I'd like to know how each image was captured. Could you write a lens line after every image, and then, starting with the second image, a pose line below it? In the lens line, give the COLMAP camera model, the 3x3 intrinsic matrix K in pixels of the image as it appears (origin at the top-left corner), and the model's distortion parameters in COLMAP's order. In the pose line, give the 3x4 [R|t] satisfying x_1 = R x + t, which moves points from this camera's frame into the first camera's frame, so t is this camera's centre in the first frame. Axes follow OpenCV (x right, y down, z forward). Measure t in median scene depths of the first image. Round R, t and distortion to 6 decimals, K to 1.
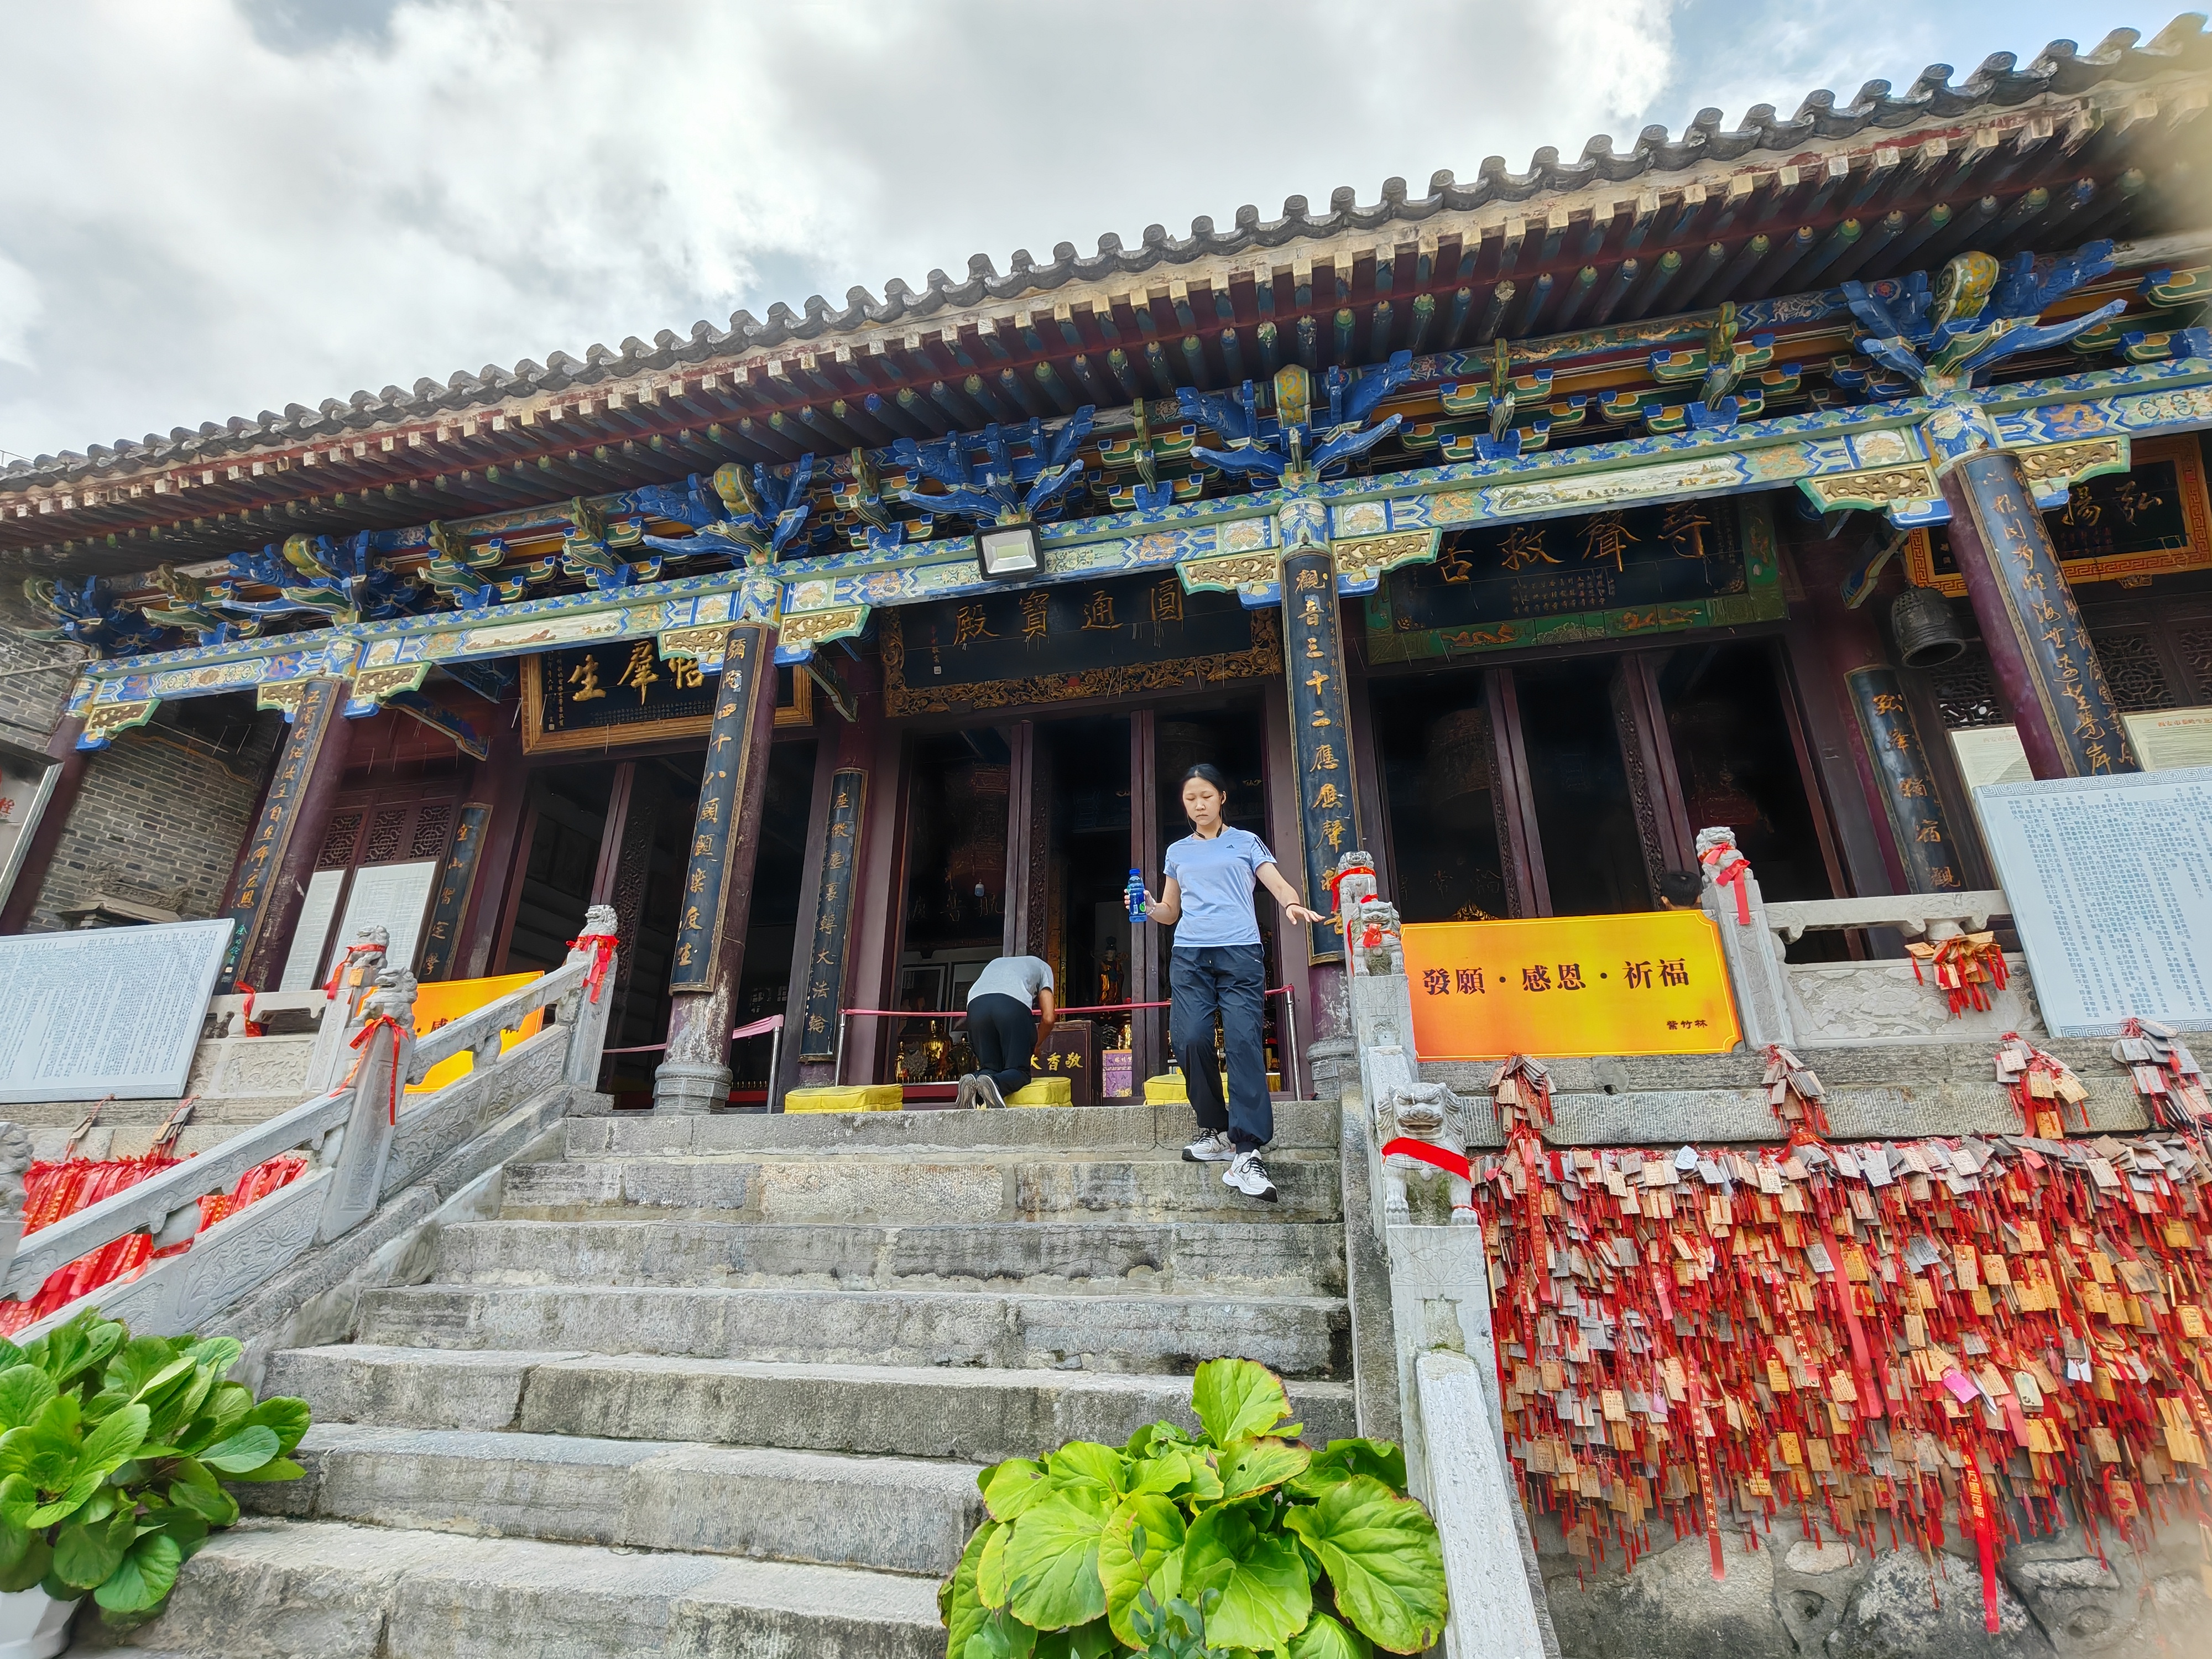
lens RADIAL K [[1016.9, 0, 1113.9], [0, 1016.9, 826.2], [0, 0, 1]] dist [-0.016524, 0.002766]
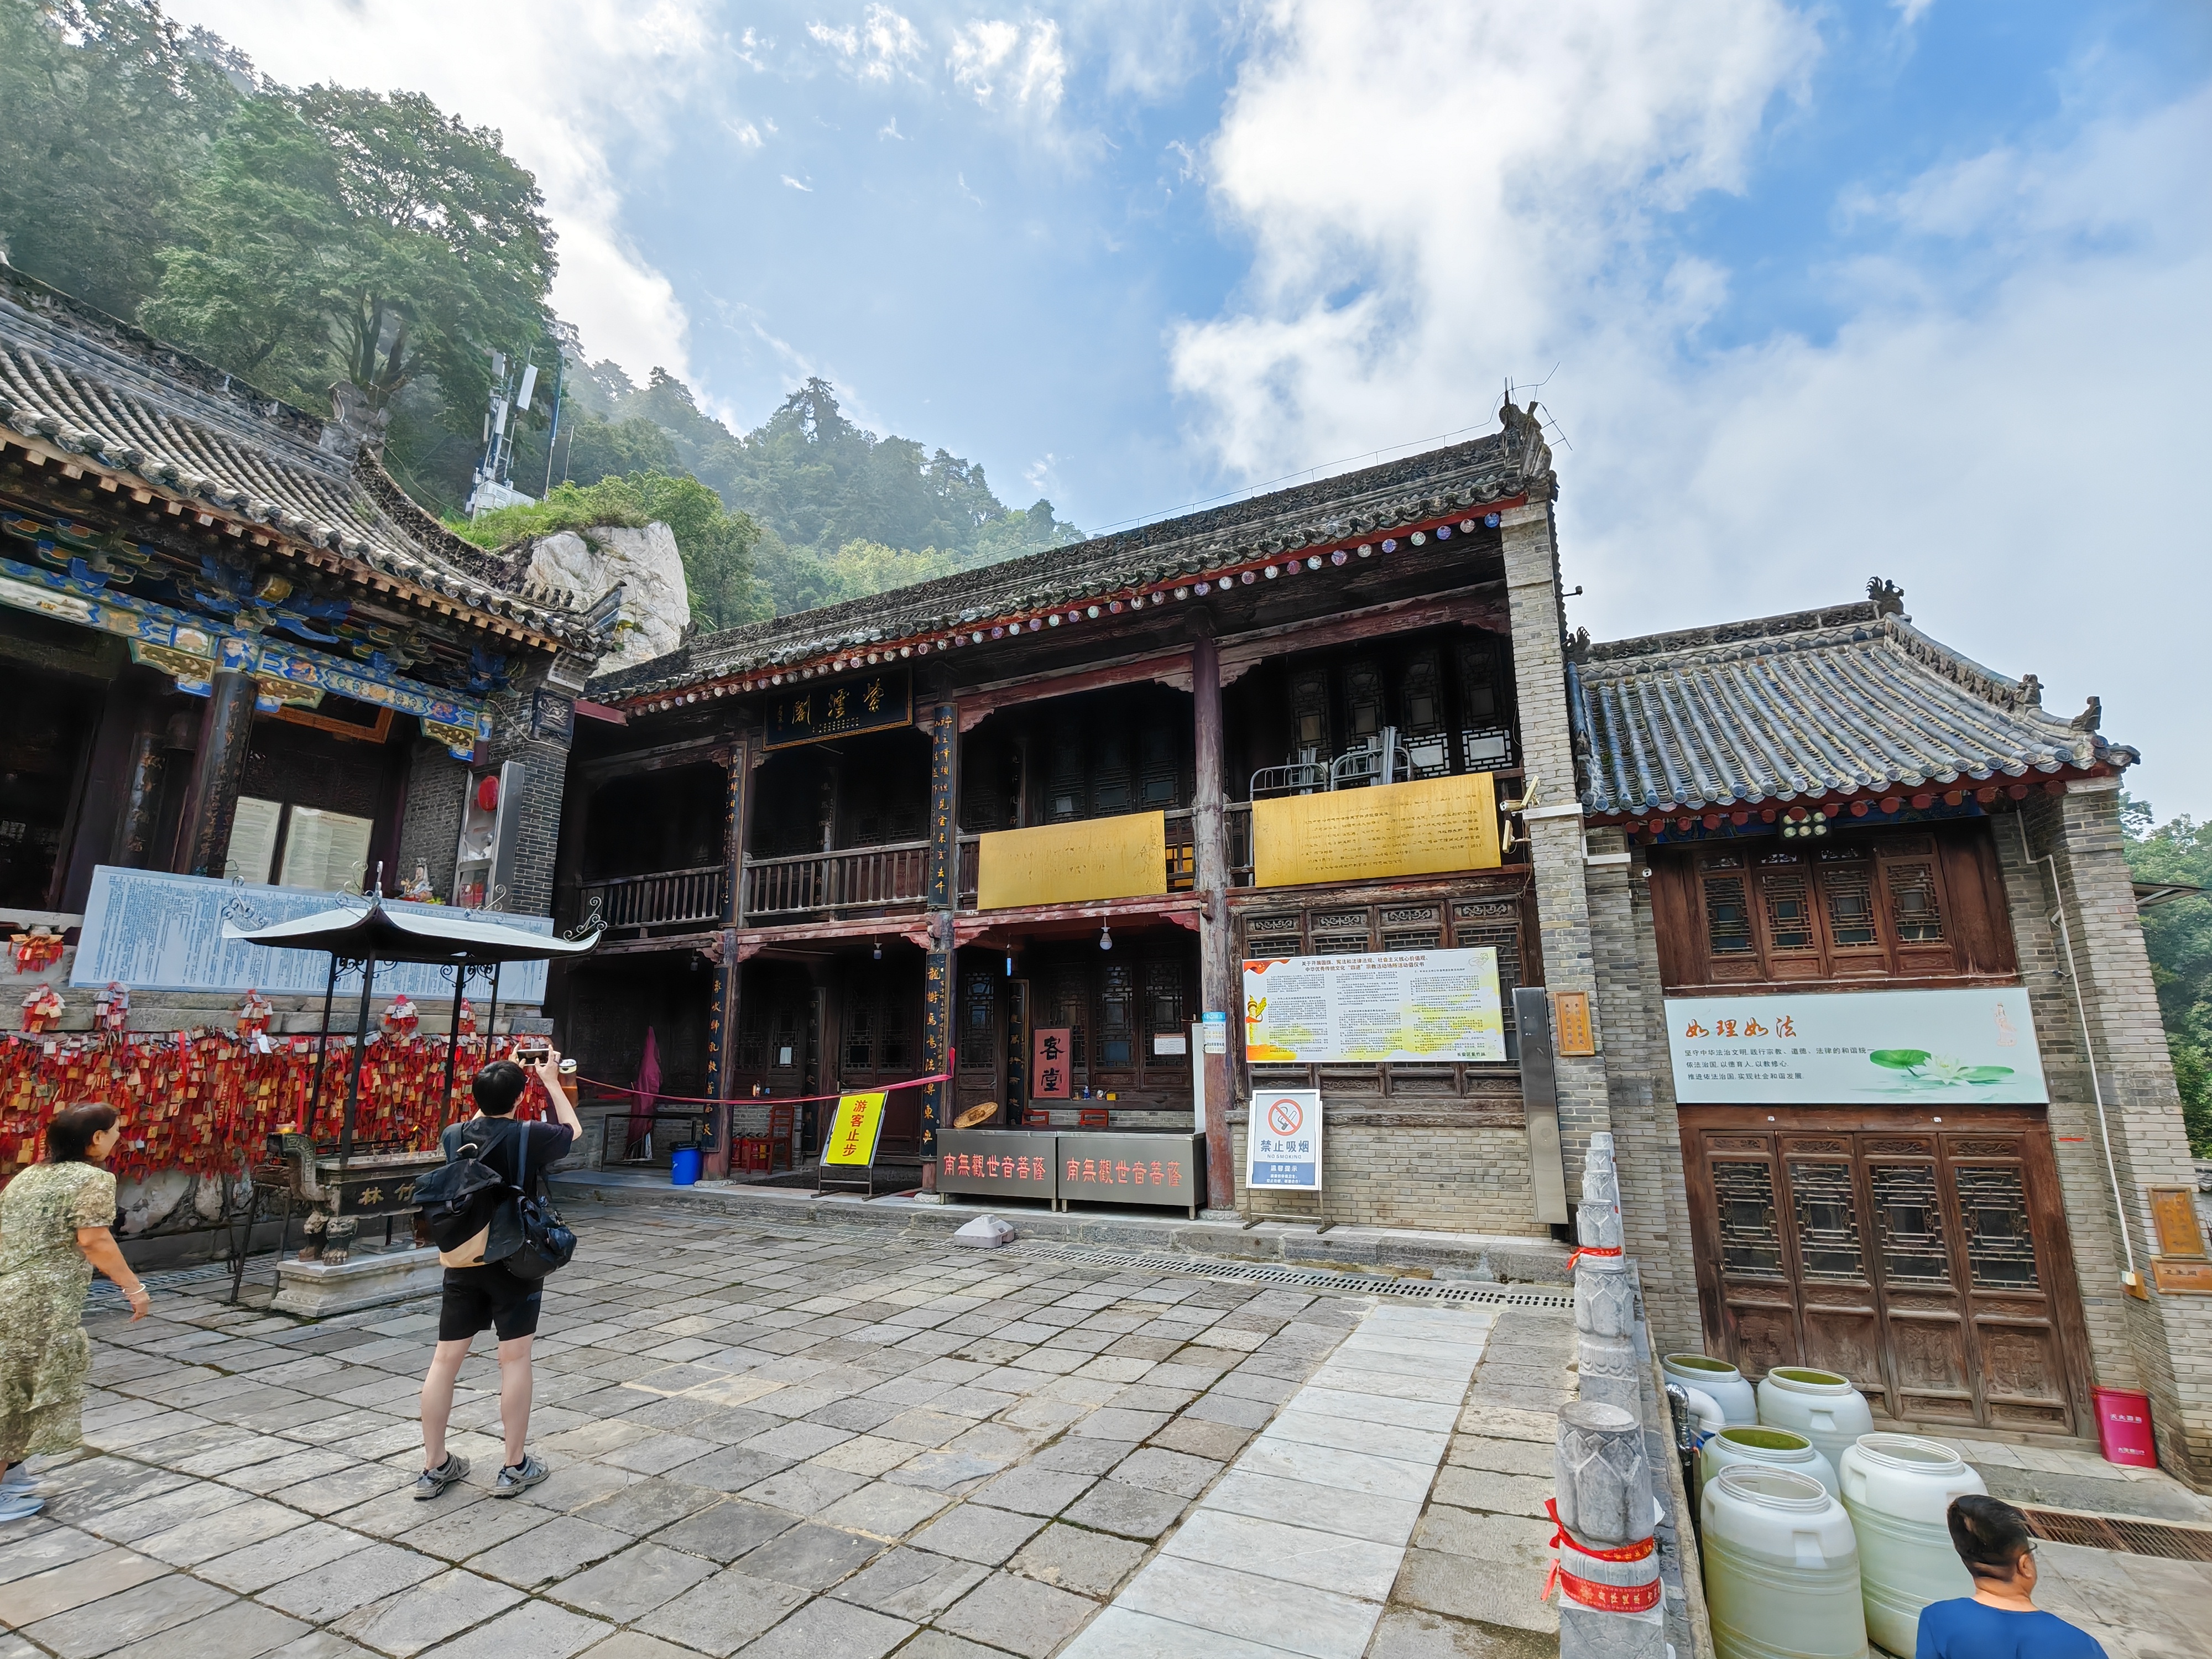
lens RADIAL K [[1016.9, 0, 1117.0], [0, 1016.9, 825.0], [0, 0, 1]] dist [-0.016524, 0.002766]
pose [[0.228097, 0.214925, 0.949620, -0.599001], [-0.337205, 0.932408, -0.130033, -0.524927], [-0.913381, -0.290557, 0.285153, -1.392764]]
